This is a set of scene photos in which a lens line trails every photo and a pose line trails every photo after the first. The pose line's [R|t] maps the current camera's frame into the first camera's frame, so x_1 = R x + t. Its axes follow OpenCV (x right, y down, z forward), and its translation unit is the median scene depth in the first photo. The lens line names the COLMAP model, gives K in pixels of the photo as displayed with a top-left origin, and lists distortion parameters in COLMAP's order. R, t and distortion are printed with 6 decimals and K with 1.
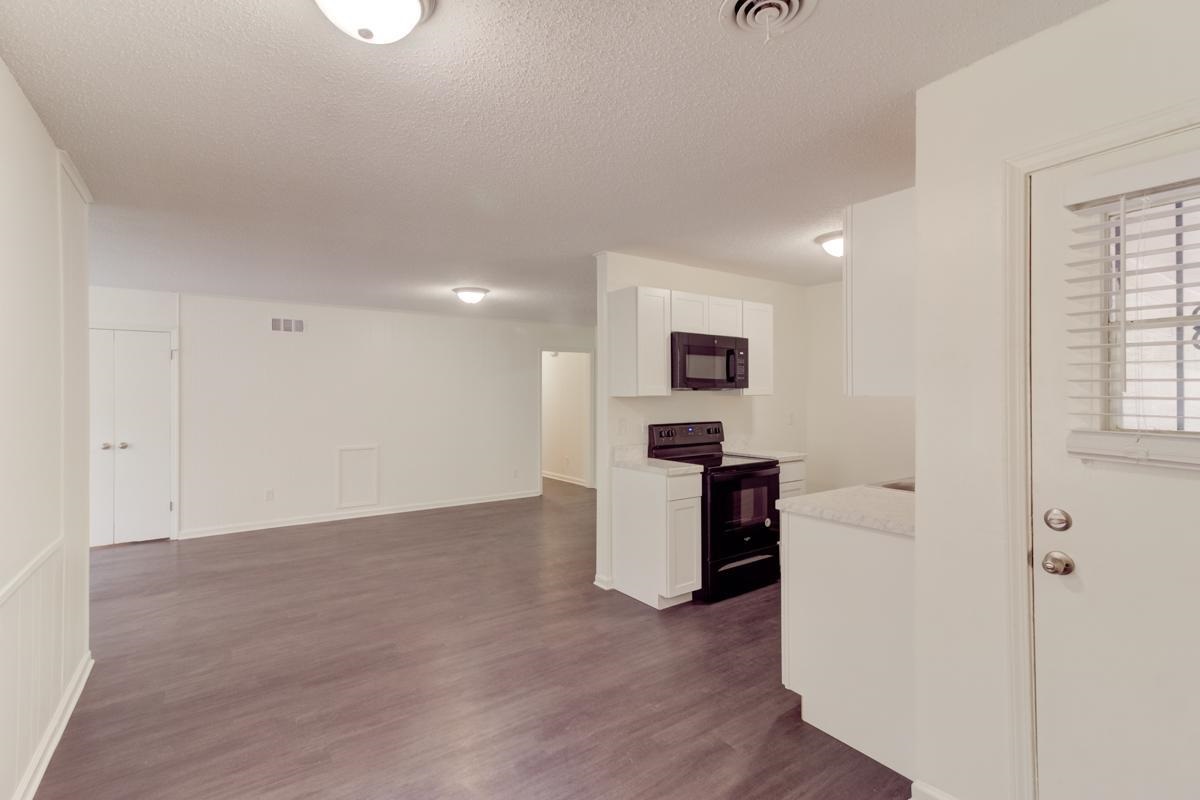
lens RADIAL K [[547.7, 0, 609.3], [0, 547.7, 390.9], [0, 0, 1]] dist [-0.000903, 0.010875]
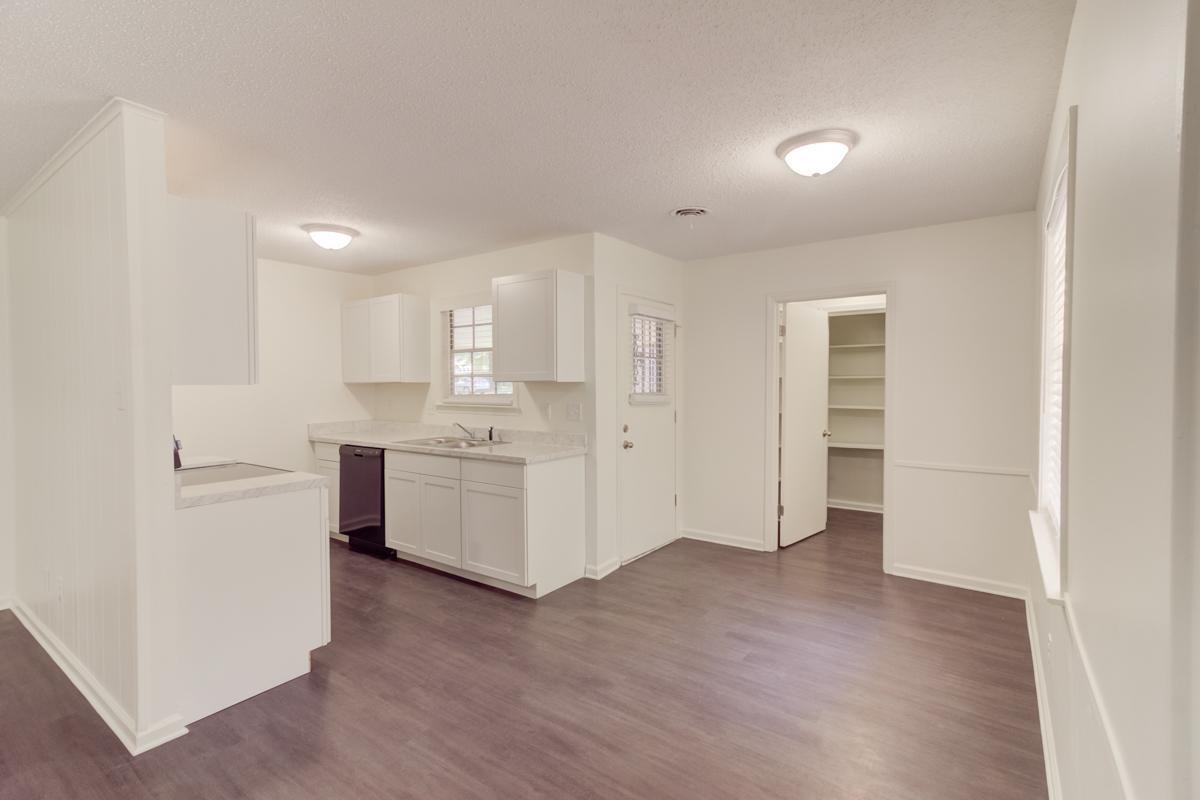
lens RADIAL K [[544.7, 0, 606.1], [0, 544.7, 395.5], [0, 0, 1]] dist [0.001248, 0.000292]
pose [[-0.324846, -0.017466, 0.945606, -0.653166], [-0.001892, 0.999839, 0.017818, 0.009761], [-0.945765, 0.003999, -0.324827, 0.764318]]
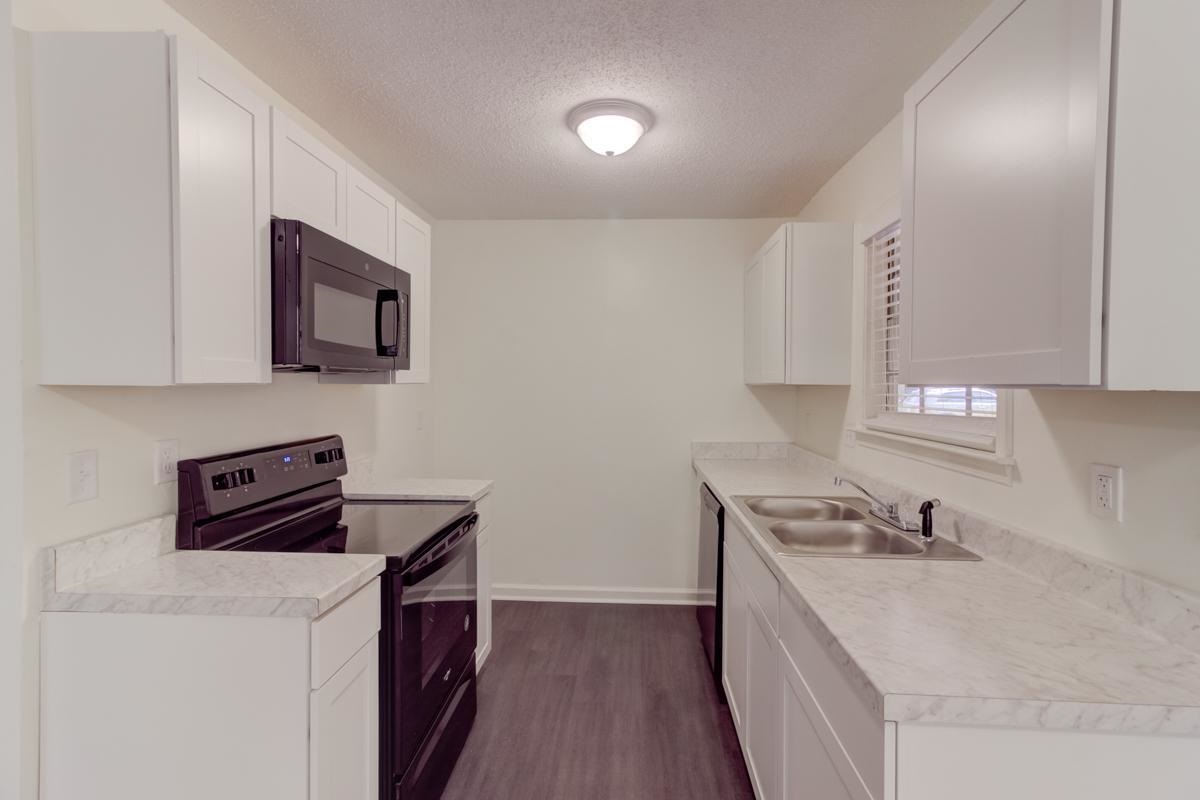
lens RADIAL K [[550.8, 0, 610.6], [0, 550.8, 391.3], [0, 0, 1]] dist [0.013429, 0.000716]
pose [[0.615123, -0.002669, 0.788427, -0.045897], [-0.016195, 0.999741, 0.016020, 0.004171], [-0.788265, -0.022623, 0.614920, 0.563086]]
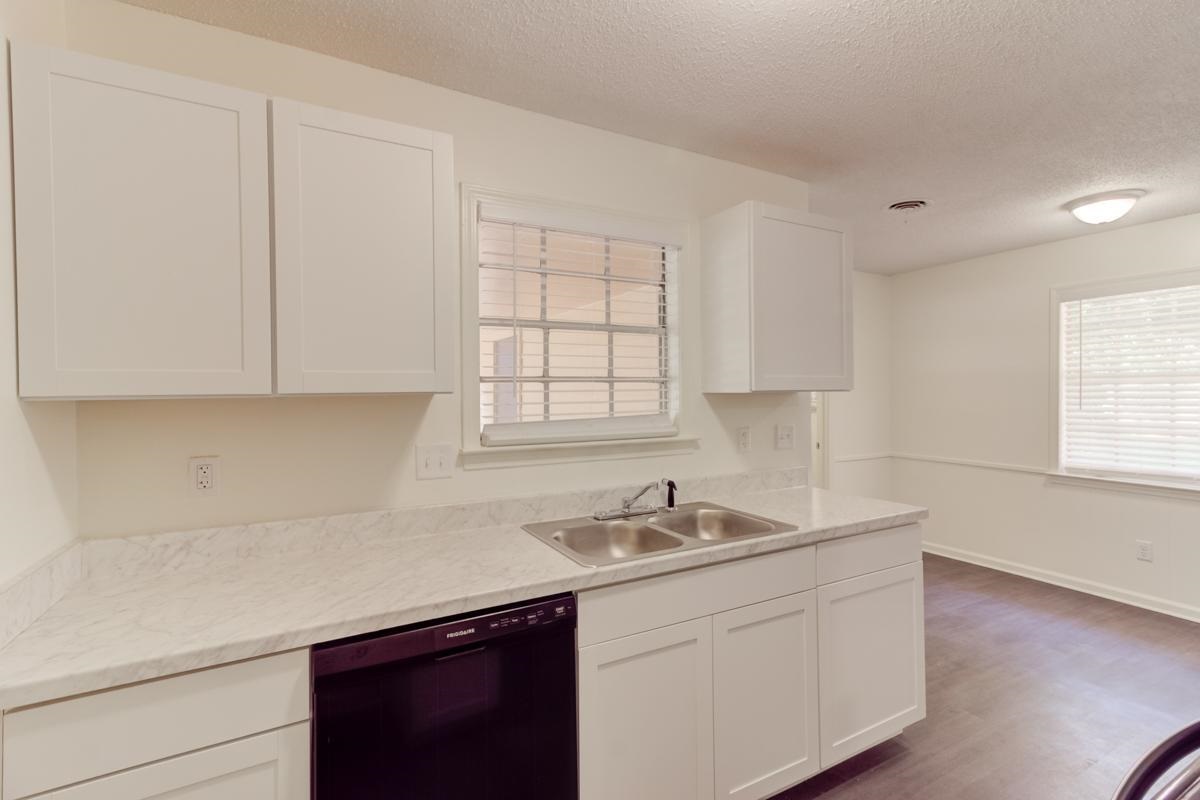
lens RADIAL K [[550.8, 0, 610.6], [0, 550.8, 391.3], [0, 0, 1]] dist [0.013429, 0.000716]
pose [[-0.992546, 0.011246, 0.121349, 0.431118], [0.010288, 0.999911, -0.008516, 0.005692], [-0.121434, -0.007204, -0.992573, 1.192610]]
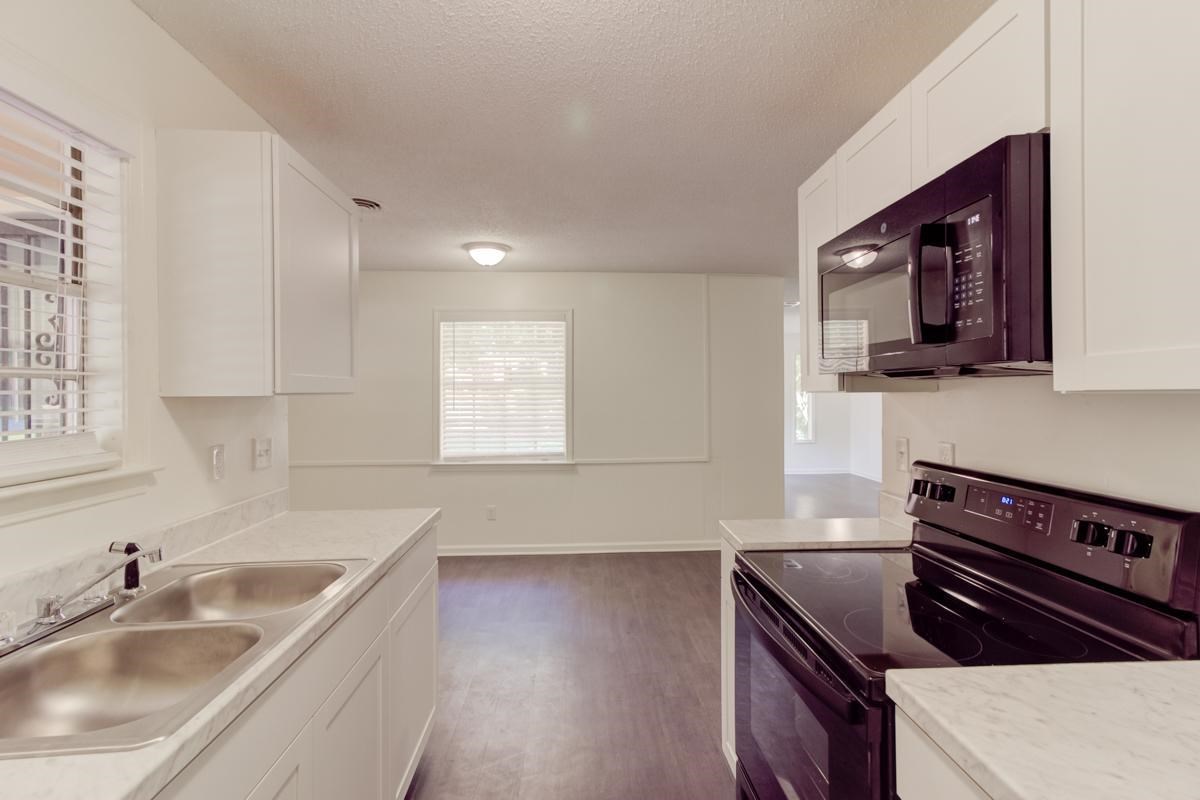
lens RADIAL K [[550.8, 0, 610.6], [0, 550.8, 391.3], [0, 0, 1]] dist [0.013429, 0.000716]
pose [[-0.528807, 0.007465, -0.848709, 0.571284], [0.017328, 0.999848, -0.002002, 0.006094], [0.848565, -0.015765, -0.528856, 1.054453]]
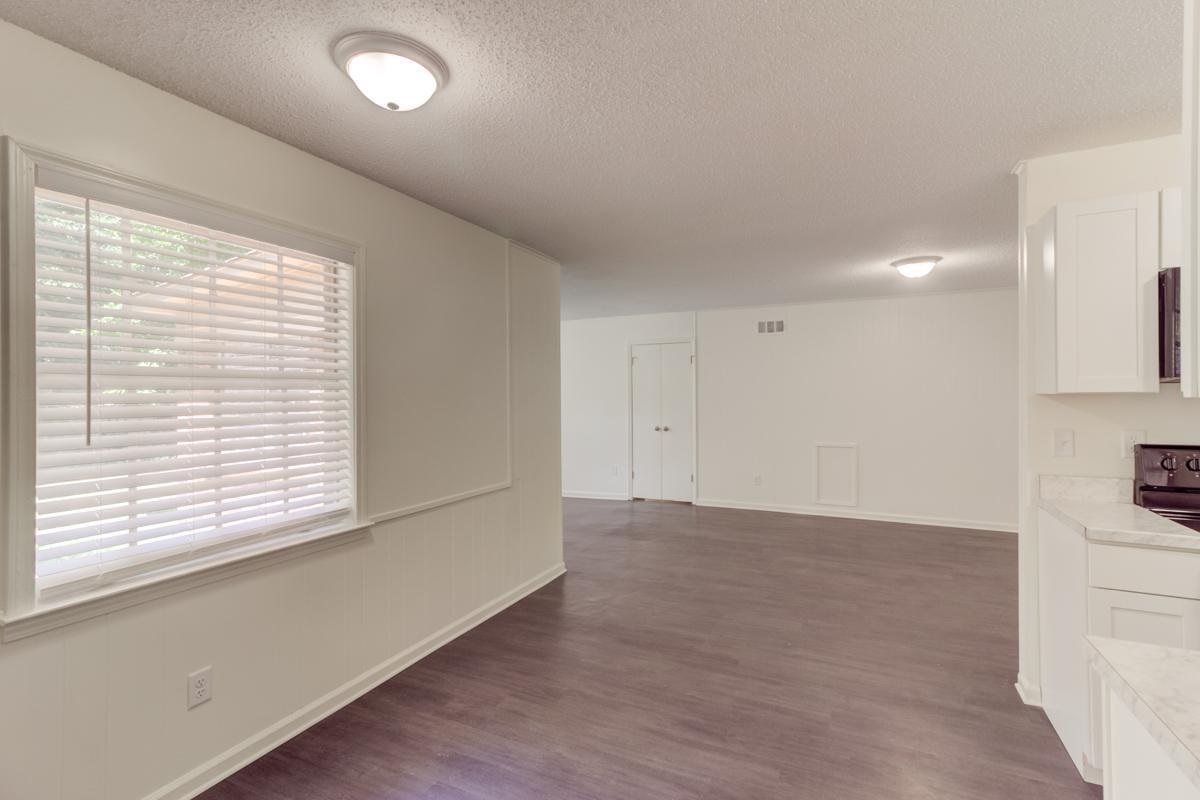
lens RADIAL K [[547.7, 0, 609.3], [0, 547.7, 390.9], [0, 0, 1]] dist [-0.000903, 0.010875]
pose [[0.489353, -0.002977, -0.872081, 0.308444], [0.011926, 0.999924, 0.003279, -0.000523], [0.872004, -0.012005, 0.489351, 0.279421]]
